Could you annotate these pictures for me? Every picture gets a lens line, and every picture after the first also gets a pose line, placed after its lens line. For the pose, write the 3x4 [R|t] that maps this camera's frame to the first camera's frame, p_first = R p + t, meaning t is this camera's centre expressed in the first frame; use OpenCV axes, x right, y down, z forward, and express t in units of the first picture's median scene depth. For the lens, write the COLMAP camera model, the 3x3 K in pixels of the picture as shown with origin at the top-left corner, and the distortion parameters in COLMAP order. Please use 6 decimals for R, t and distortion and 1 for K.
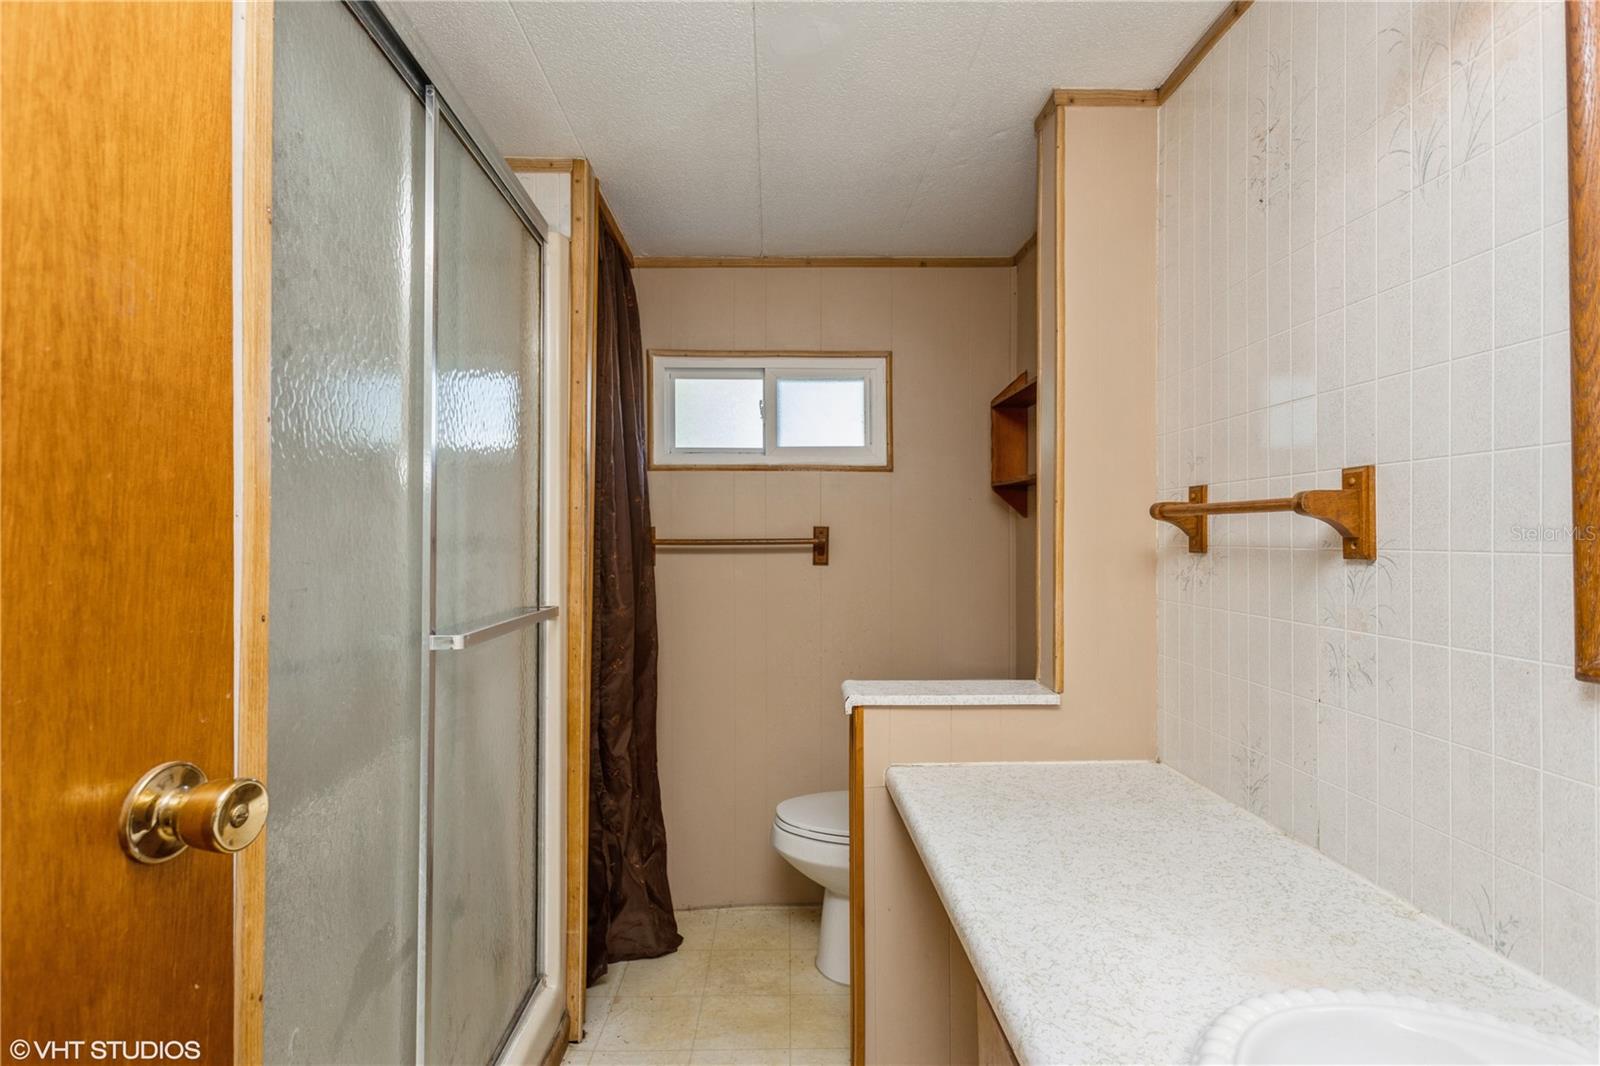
lens RADIAL K [[777.3, 0, 805.3], [0, 777.3, 536.7], [0, 0, 1]] dist [0.001755, 0.000451]
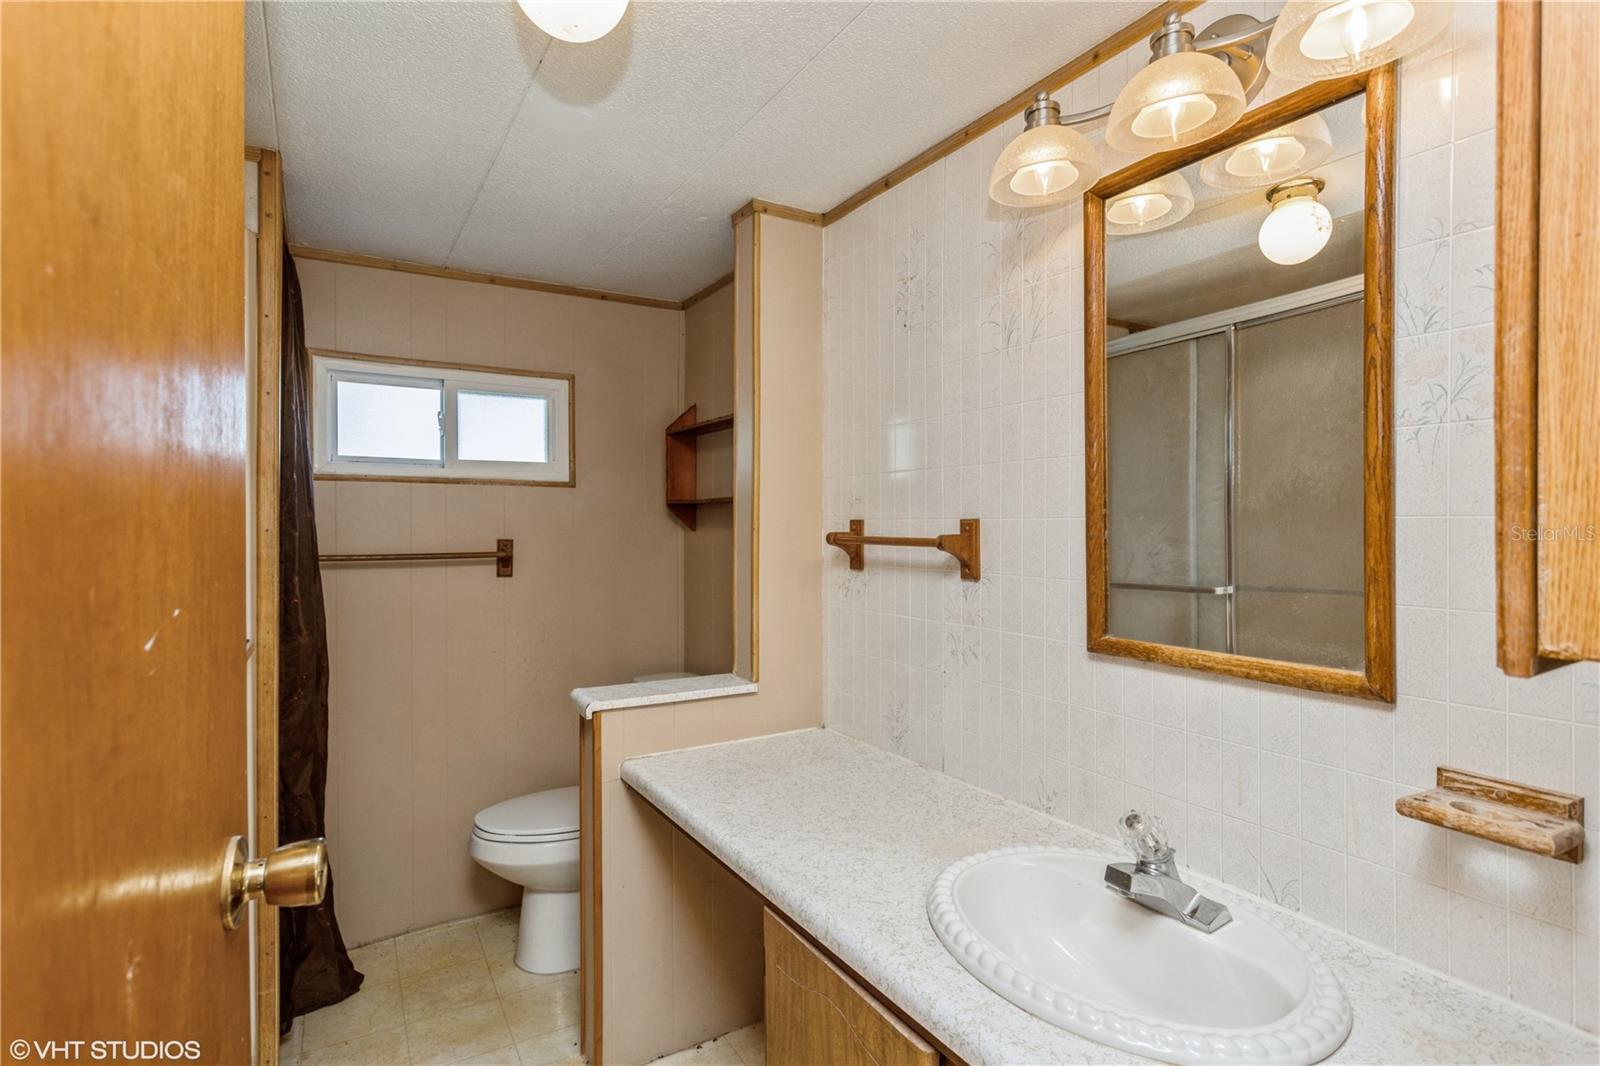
lens RADIAL K [[765.6, 0, 790.7], [0, 765.6, 525.3], [0, 0, 1]] dist [-0.001886, -0.000549]
pose [[0.874929, 0.001735, 0.484248, -0.208276], [-0.001361, 0.999998, -0.001124, -0.046902], [-0.484249, 0.000324, 0.874930, -0.096311]]
